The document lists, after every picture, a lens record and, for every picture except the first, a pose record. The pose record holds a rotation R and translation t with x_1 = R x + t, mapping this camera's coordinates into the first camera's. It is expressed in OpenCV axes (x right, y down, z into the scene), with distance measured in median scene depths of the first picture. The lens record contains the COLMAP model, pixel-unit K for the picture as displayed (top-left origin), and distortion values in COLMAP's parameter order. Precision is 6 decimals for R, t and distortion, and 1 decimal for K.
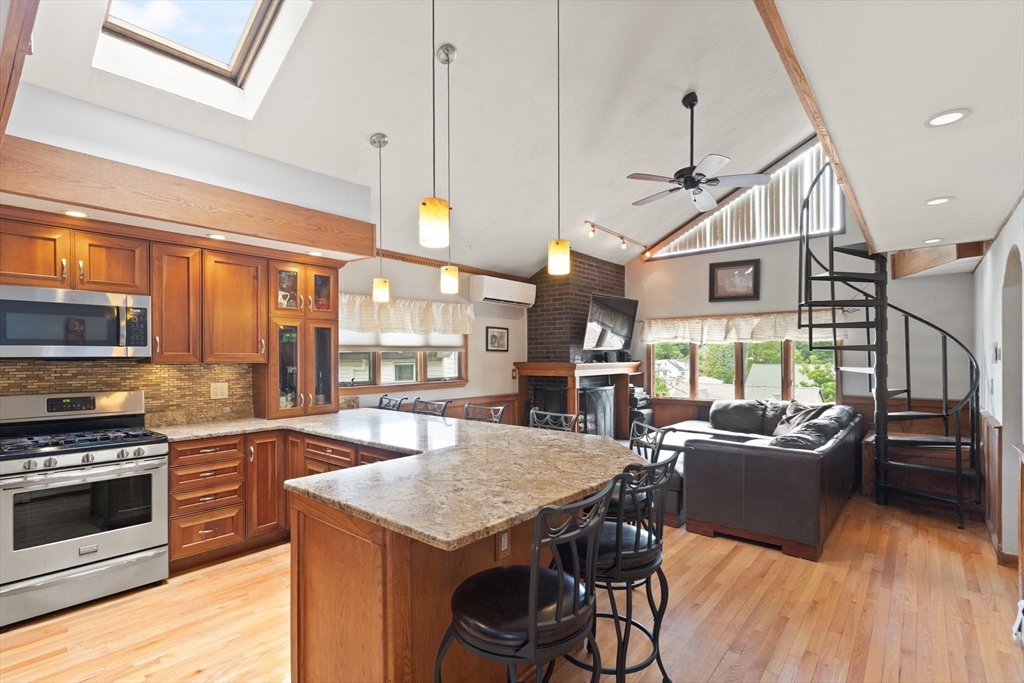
lens RADIAL K [[473.2, 0, 512.7], [0, 473.2, 355.4], [0, 0, 1]] dist [0.011470, -0.004066]
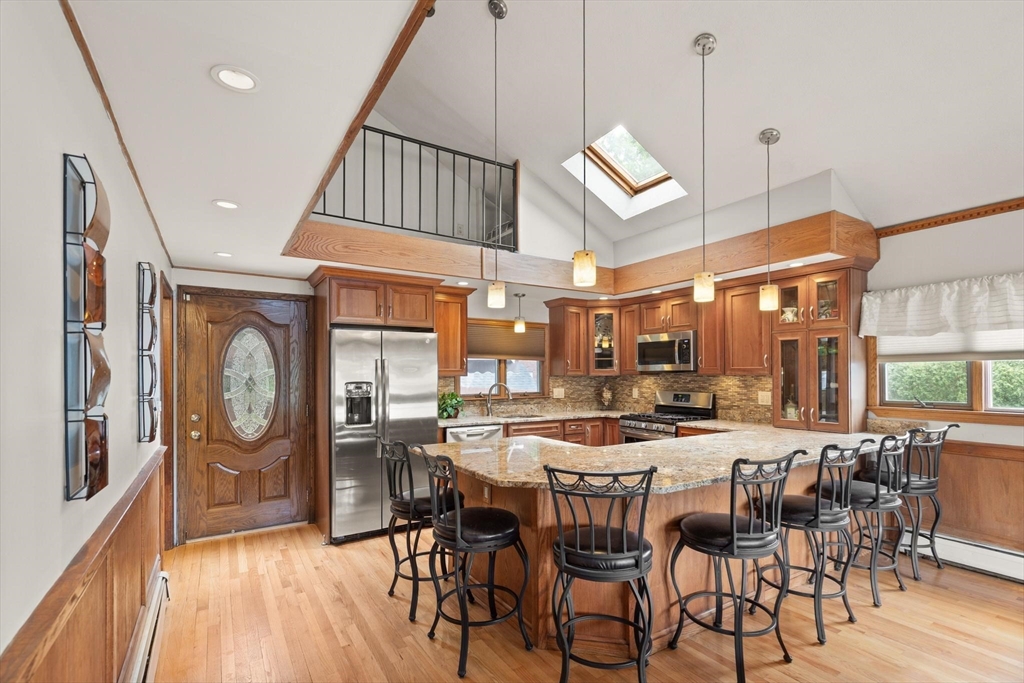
lens RADIAL K [[473.2, 0, 517.3], [0, 473.2, 361.7], [0, 0, 1]] dist [0.011470, -0.004066]
pose [[-0.294117, -0.015895, -0.955637, 0.542203], [0.010488, 0.999748, -0.019856, -0.000265], [0.955712, -0.015863, -0.293877, 0.581107]]
